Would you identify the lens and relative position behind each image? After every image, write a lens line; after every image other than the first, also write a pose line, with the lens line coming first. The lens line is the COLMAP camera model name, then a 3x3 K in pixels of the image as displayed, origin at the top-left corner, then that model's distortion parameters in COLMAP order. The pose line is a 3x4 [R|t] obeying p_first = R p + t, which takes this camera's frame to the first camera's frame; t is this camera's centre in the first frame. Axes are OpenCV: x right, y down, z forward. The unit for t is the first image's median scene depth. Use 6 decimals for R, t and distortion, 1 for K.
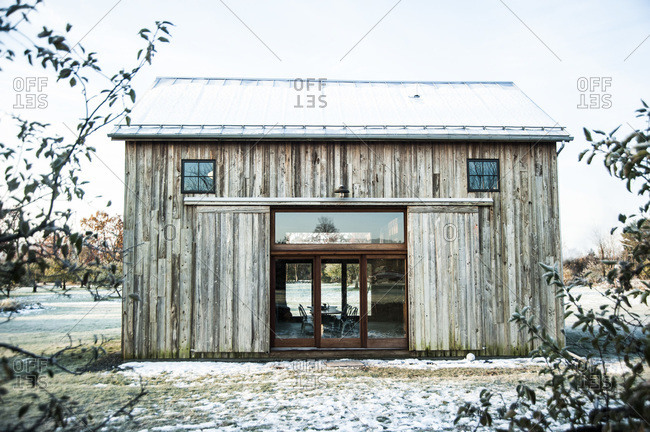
lens RADIAL K [[575.5, 0, 323.6], [0, 575.5, 229.3], [0, 0, 1]] dist [-0.000494, -0.003922]
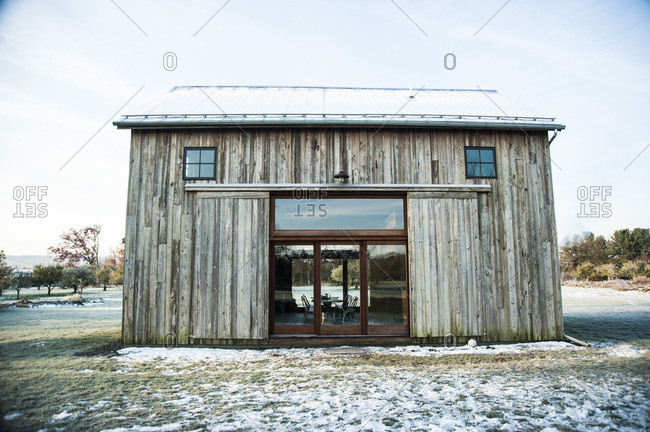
lens RADIAL K [[461.7, 0, 325.0], [0, 461.7, 216.0], [0, 0, 1]] dist [-0.094112, 0.001753]
pose [[0.999948, -0.002330, -0.009891, 0.010924], [0.001781, 0.998480, -0.055090, 0.046001], [0.010005, 0.055070, 0.998432, 0.204844]]
